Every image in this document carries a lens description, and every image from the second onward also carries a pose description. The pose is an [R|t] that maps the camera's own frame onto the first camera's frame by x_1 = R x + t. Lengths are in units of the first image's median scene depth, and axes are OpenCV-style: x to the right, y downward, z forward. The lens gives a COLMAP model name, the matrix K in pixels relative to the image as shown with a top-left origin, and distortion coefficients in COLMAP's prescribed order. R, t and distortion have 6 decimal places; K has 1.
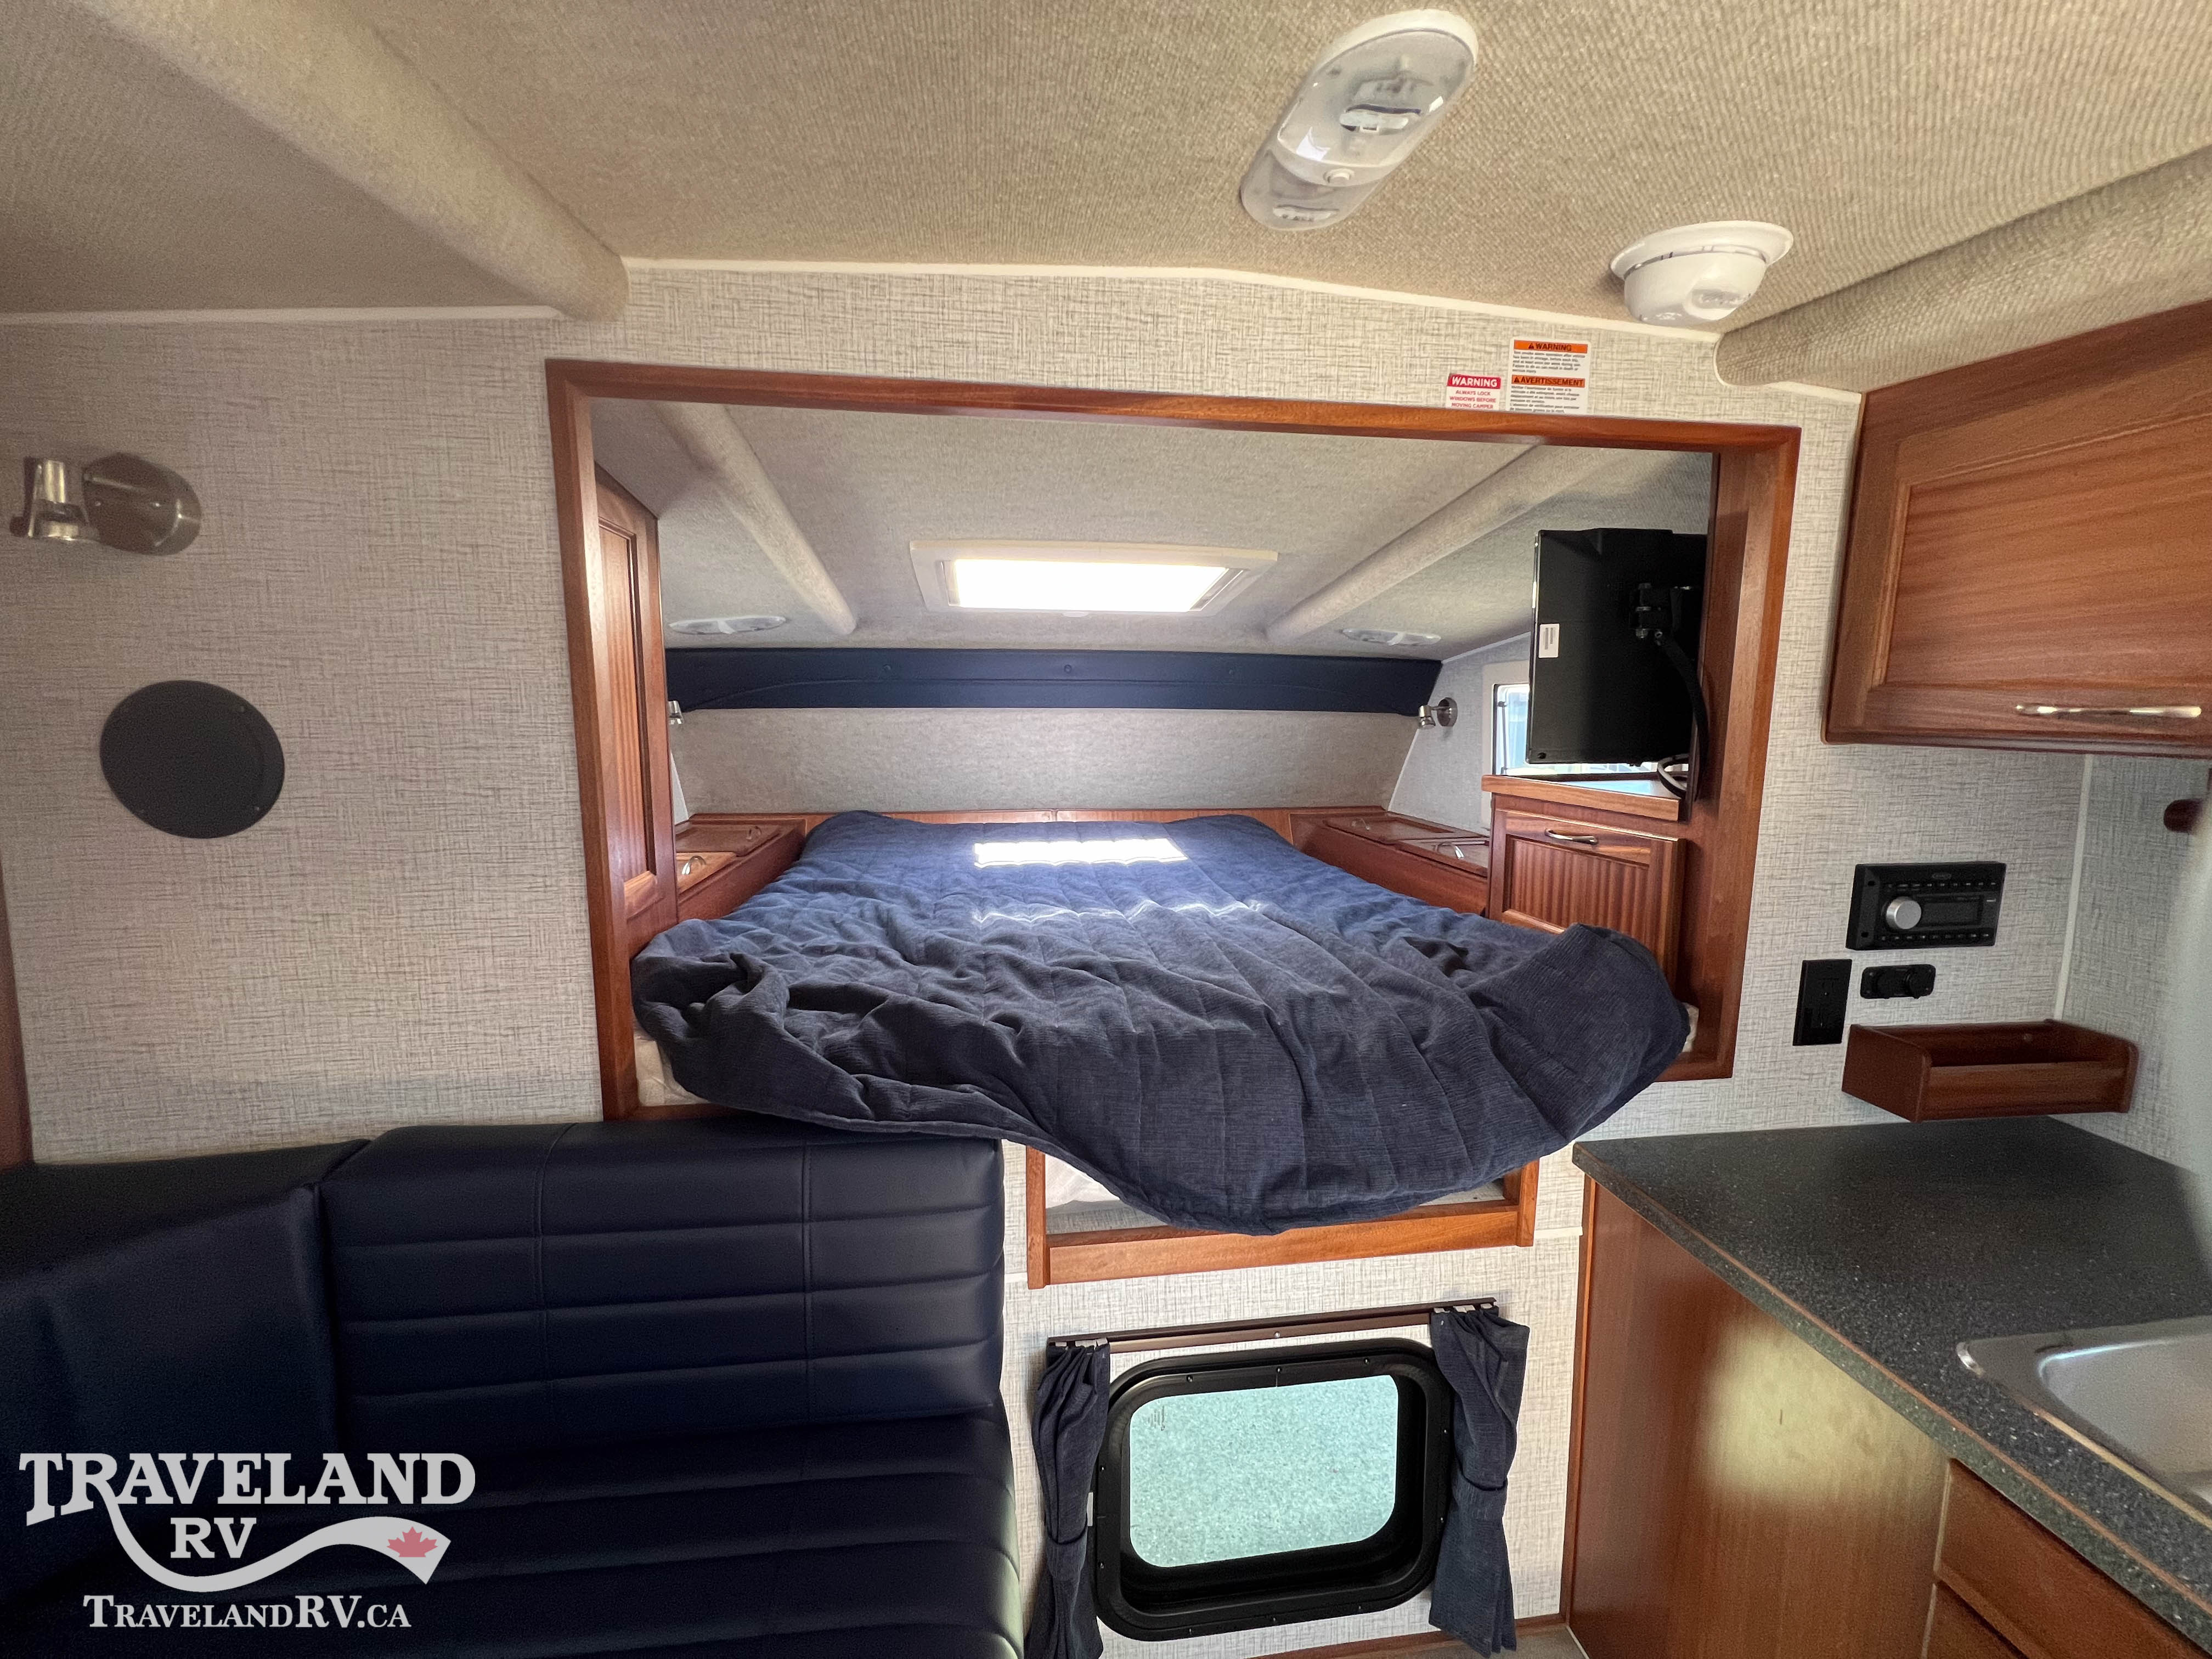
lens RADIAL K [[891.5, 0, 1102.5], [0, 891.5, 828.1], [0, 0, 1]] dist [-0.000167, -0.000450]
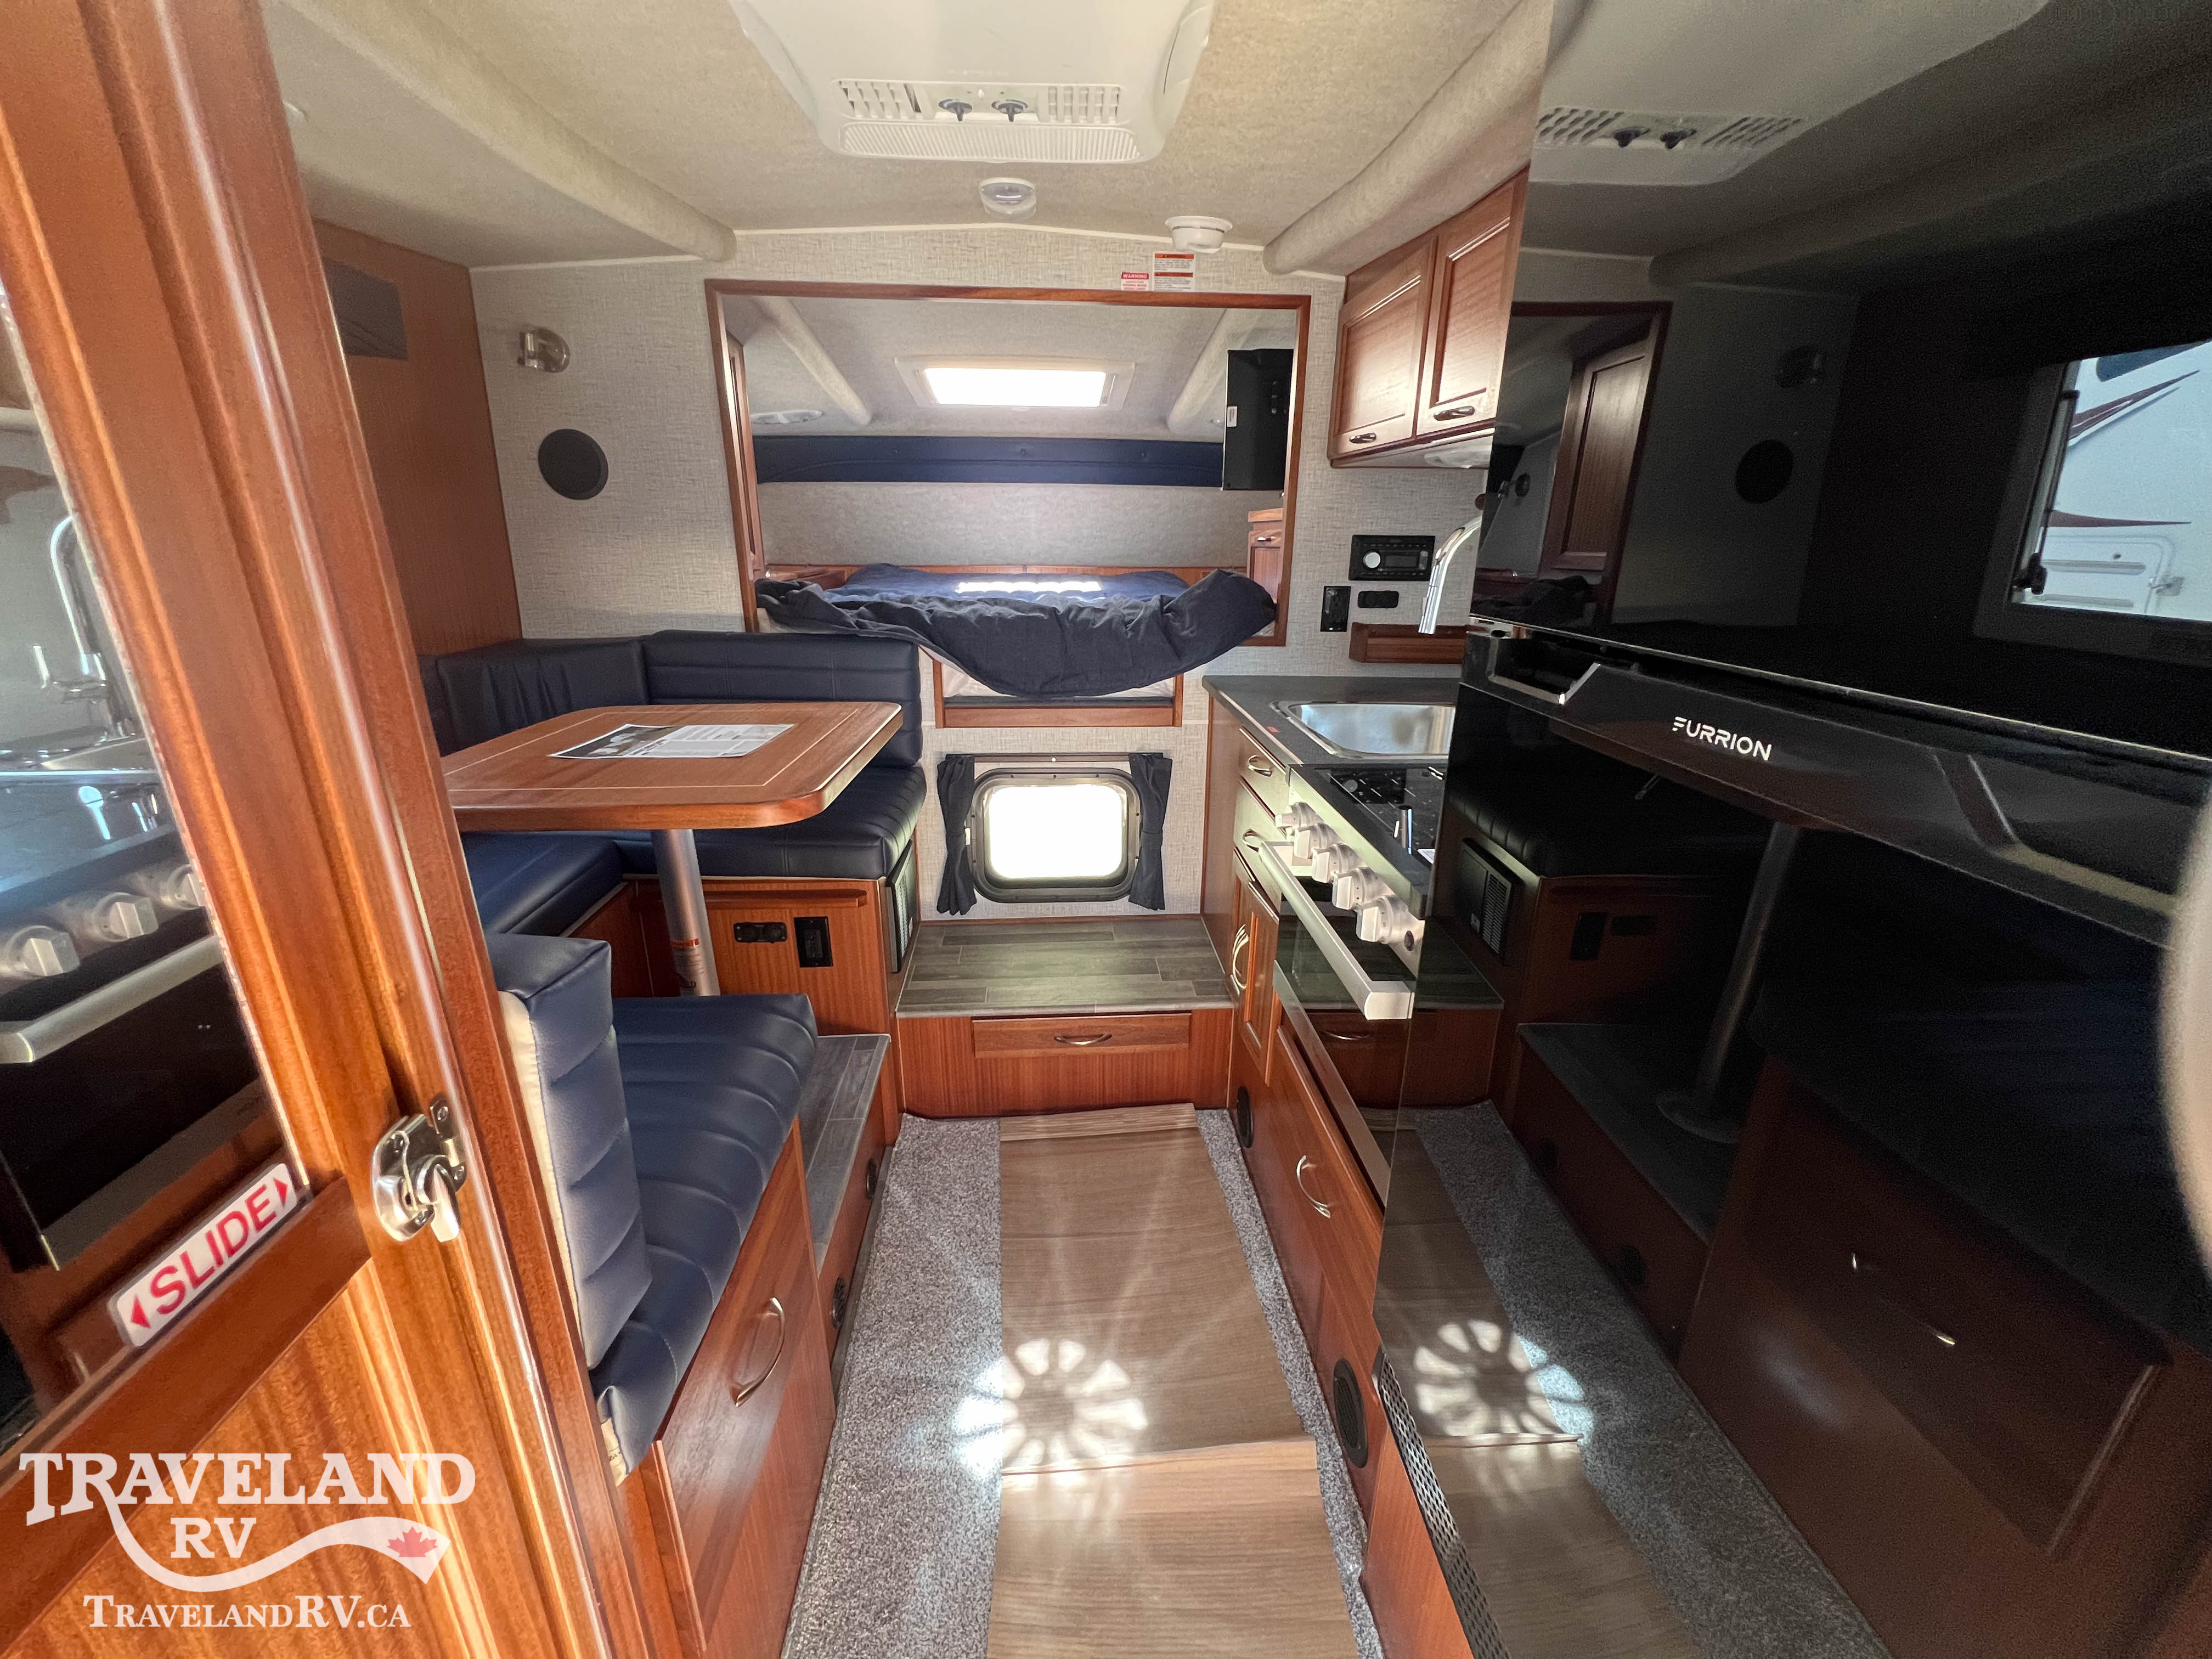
lens RADIAL K [[886.3, 0, 1100.5], [0, 886.3, 828.4], [0, 0, 1]] dist [-0.000860, -0.000212]
pose [[0.997674, 0.024815, -0.063487, 0.432942], [-0.012307, 0.981652, 0.190282, 0.313179], [0.067044, -0.189058, 0.979675, -1.081162]]
